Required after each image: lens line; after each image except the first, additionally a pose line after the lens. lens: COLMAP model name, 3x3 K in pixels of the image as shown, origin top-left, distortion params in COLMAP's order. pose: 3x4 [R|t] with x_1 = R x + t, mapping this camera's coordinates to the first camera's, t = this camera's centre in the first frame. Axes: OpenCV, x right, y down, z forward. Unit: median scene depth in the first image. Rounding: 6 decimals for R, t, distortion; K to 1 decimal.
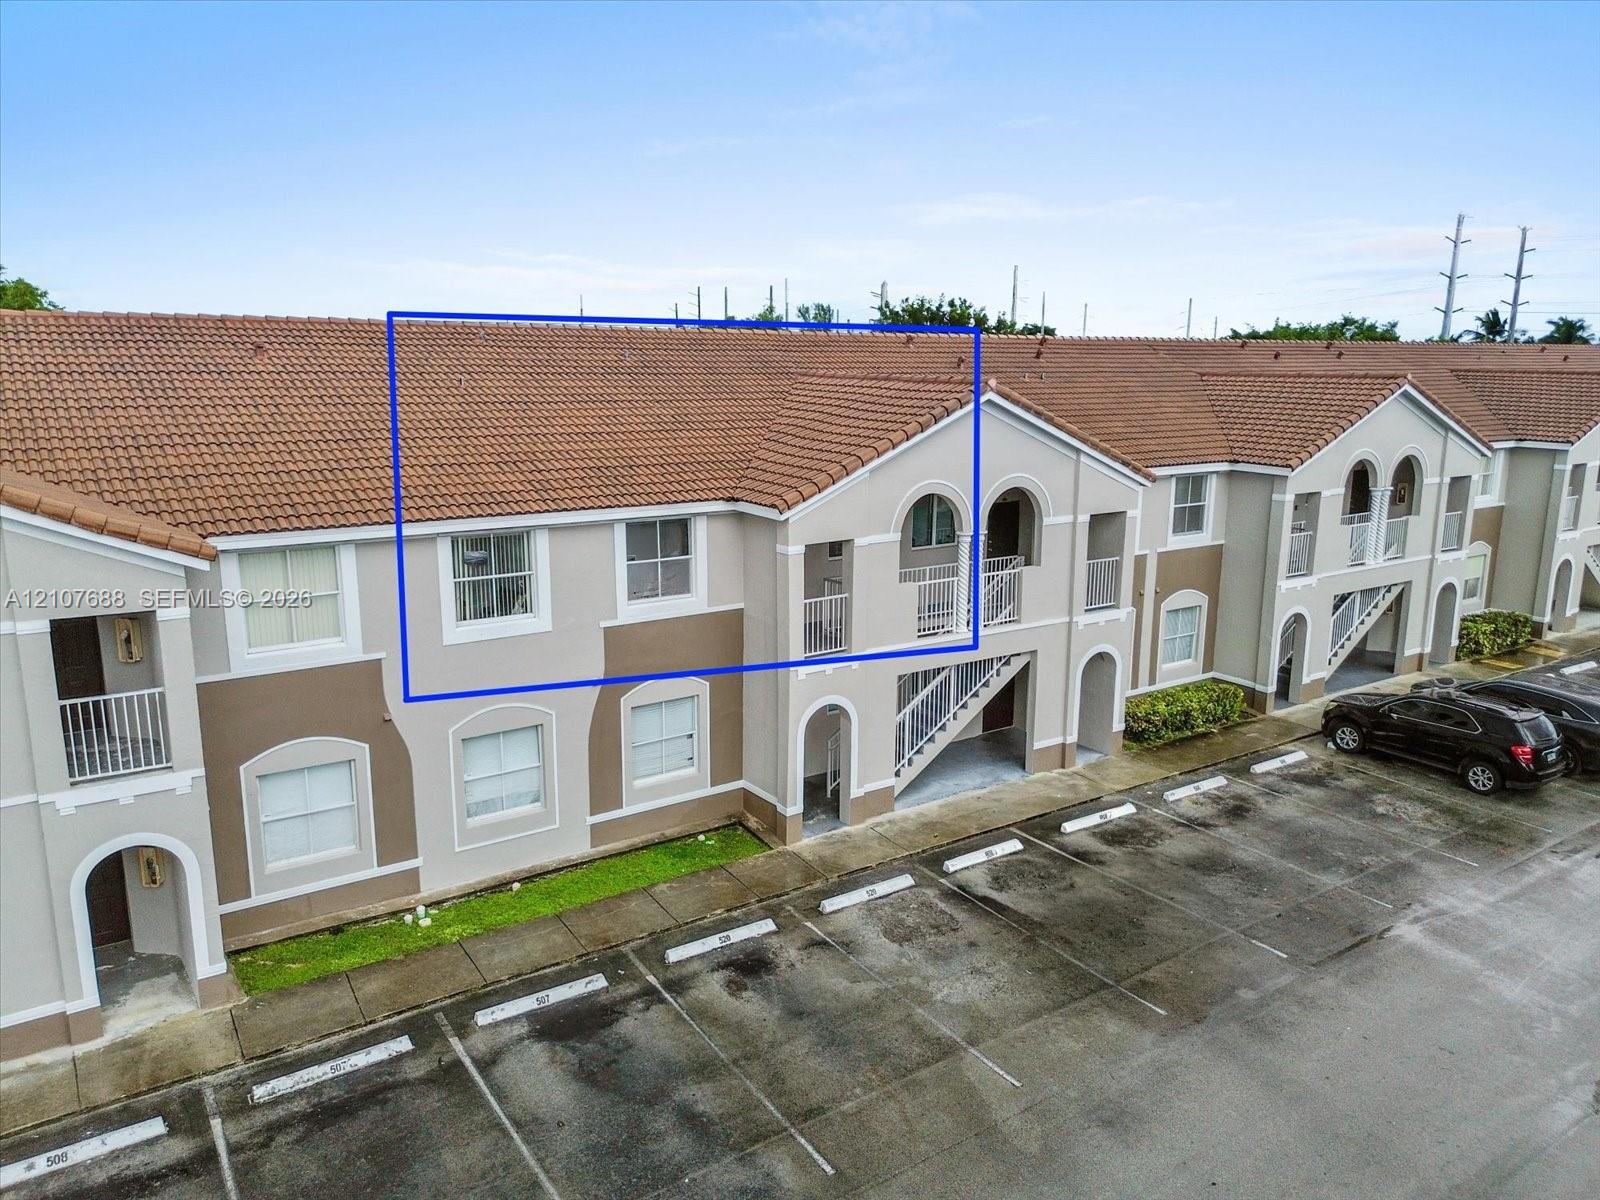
lens RADIAL K [[1089.7, 0, 777.0], [0, 1089.7, 579.0], [0, 0, 1]] dist [0.011965, -0.008877]
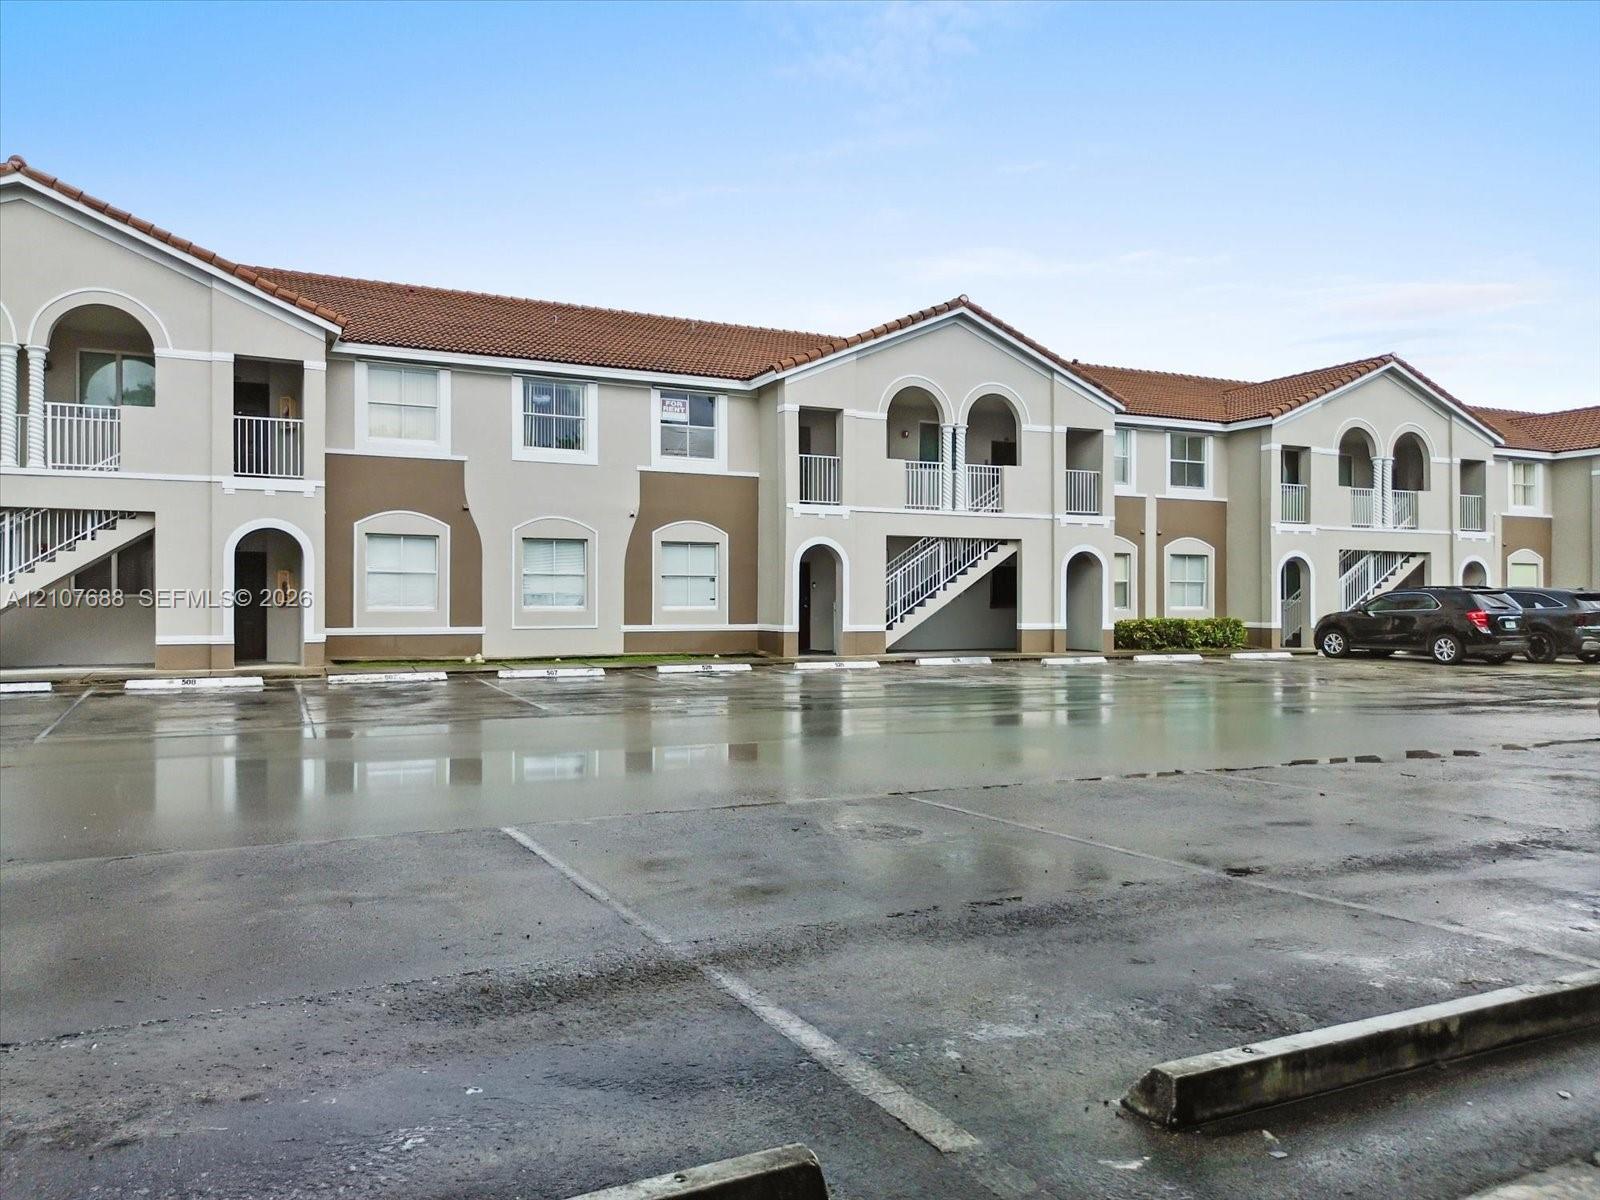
lens RADIAL K [[1089.7, 0, 797.7], [0, 1089.7, 610.9], [0, 0, 1]] dist [0.011965, -0.008877]
pose [[0.987985, -0.002683, -0.154525, 0.200359], [-0.028507, 0.979530, -0.199271, 0.414287], [0.151896, 0.201282, 0.967684, -0.155917]]
